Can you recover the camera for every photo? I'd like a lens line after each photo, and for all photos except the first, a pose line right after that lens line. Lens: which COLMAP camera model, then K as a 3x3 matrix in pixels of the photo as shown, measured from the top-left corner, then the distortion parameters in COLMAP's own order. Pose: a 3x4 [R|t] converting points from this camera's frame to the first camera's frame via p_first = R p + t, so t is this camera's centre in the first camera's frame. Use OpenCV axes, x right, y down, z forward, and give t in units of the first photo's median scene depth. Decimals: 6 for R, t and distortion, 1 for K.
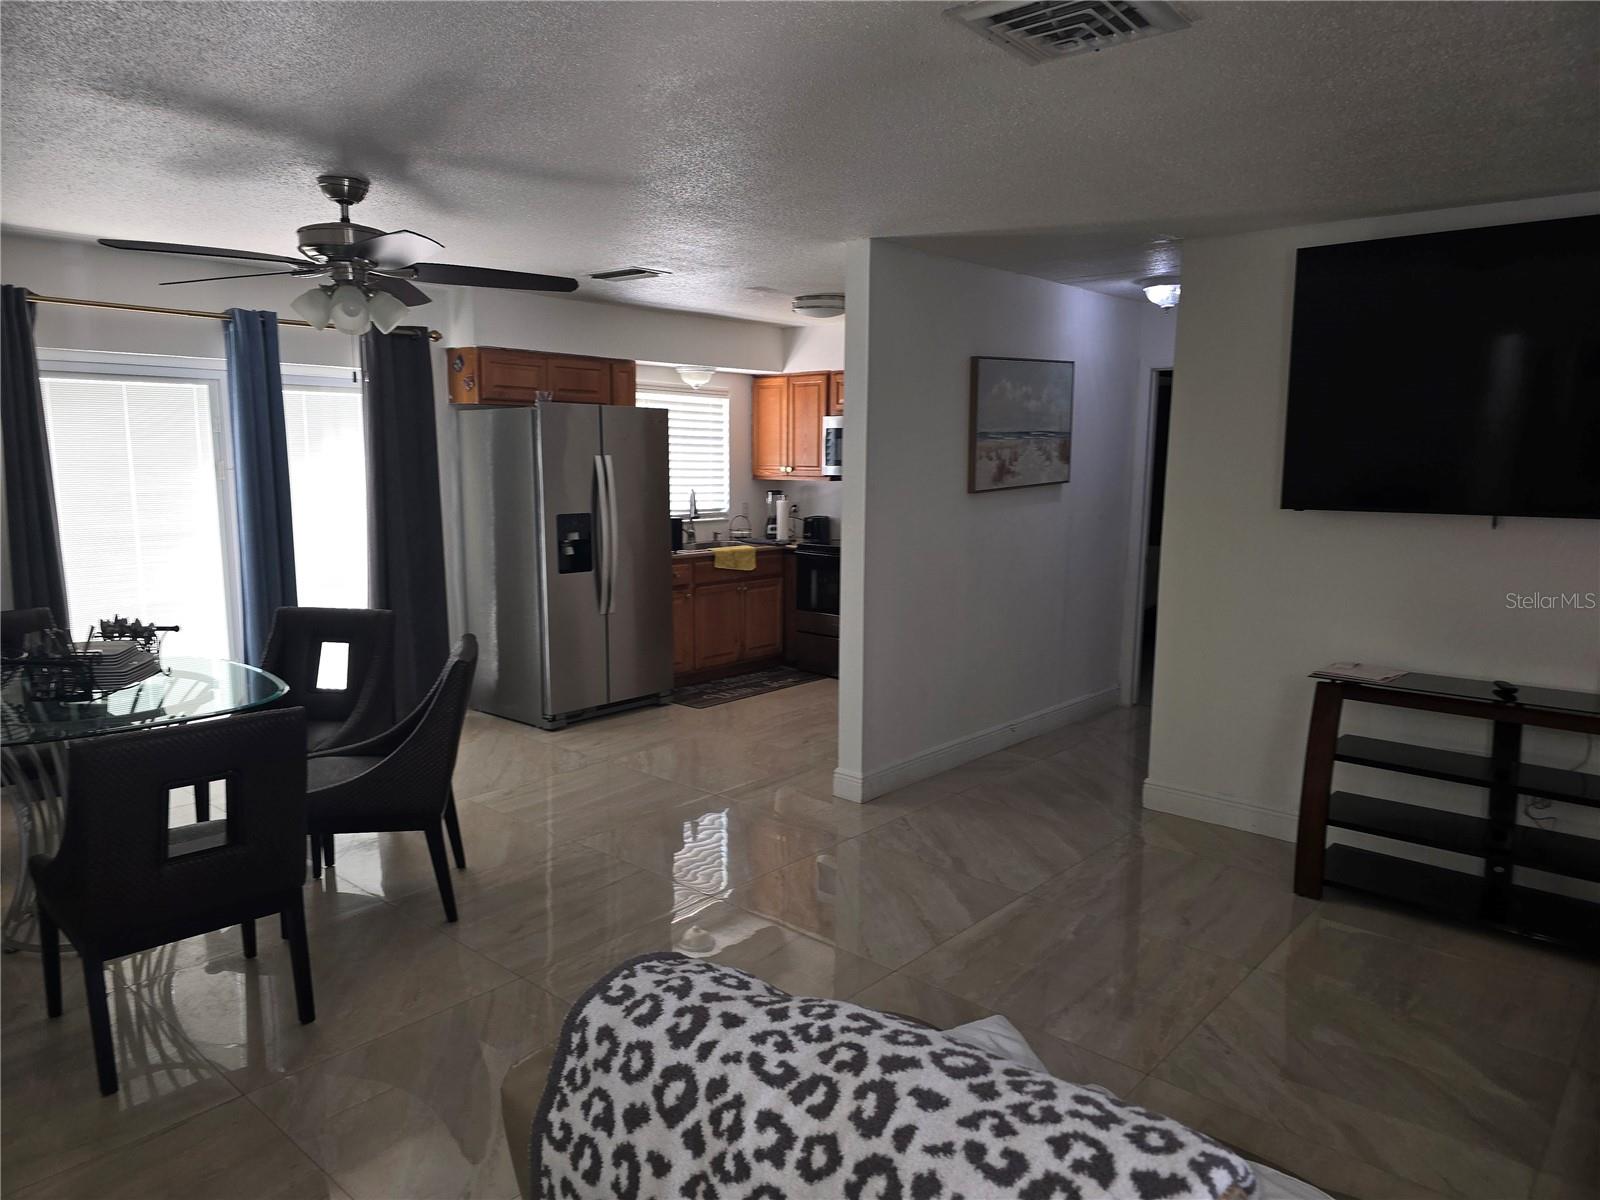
lens RADIAL K [[1055.4, 0, 807.6], [0, 1055.4, 607.9], [0, 0, 1]] dist [0.091838, -0.098014]
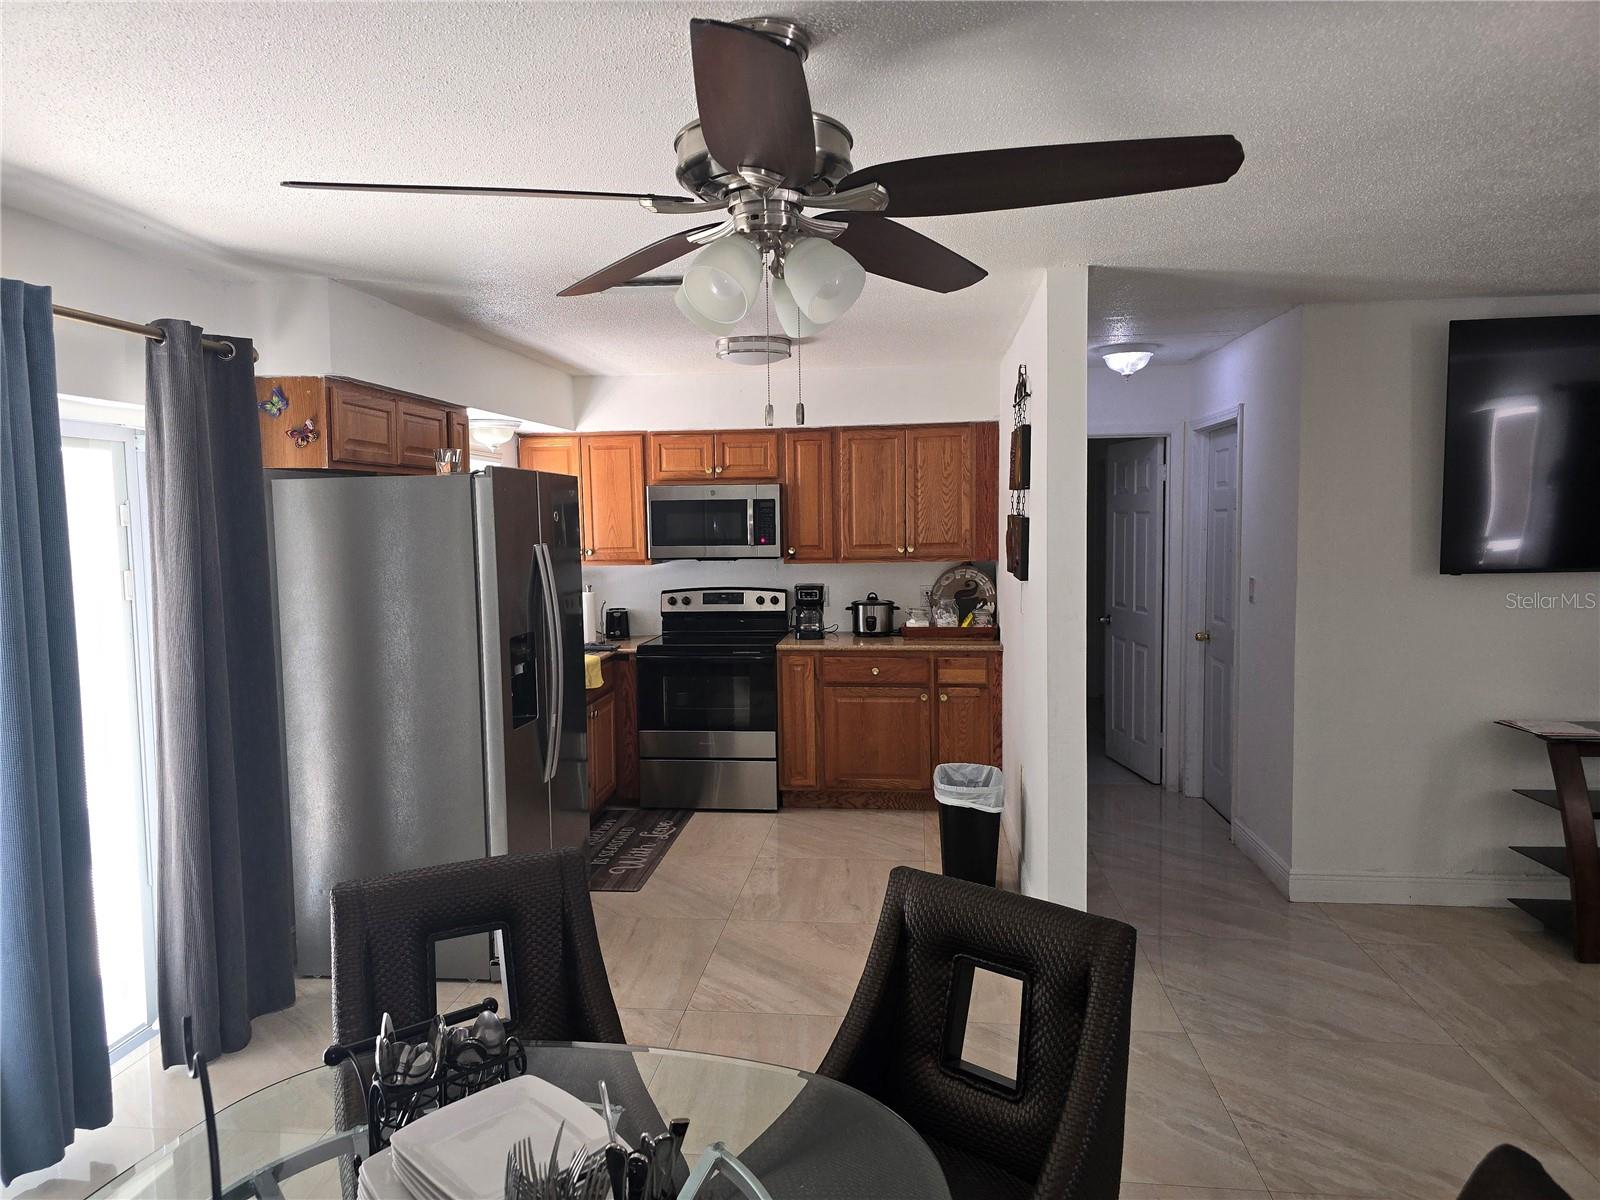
lens RADIAL K [[1055.4, 0, 807.6], [0, 1055.4, 607.9], [0, 0, 1]] dist [0.091838, -0.098014]
pose [[0.824881, -0.070226, 0.560928, -0.451256], [0.105713, 0.993913, -0.031024, -0.069014], [-0.555335, 0.084889, 0.827283, 0.368806]]
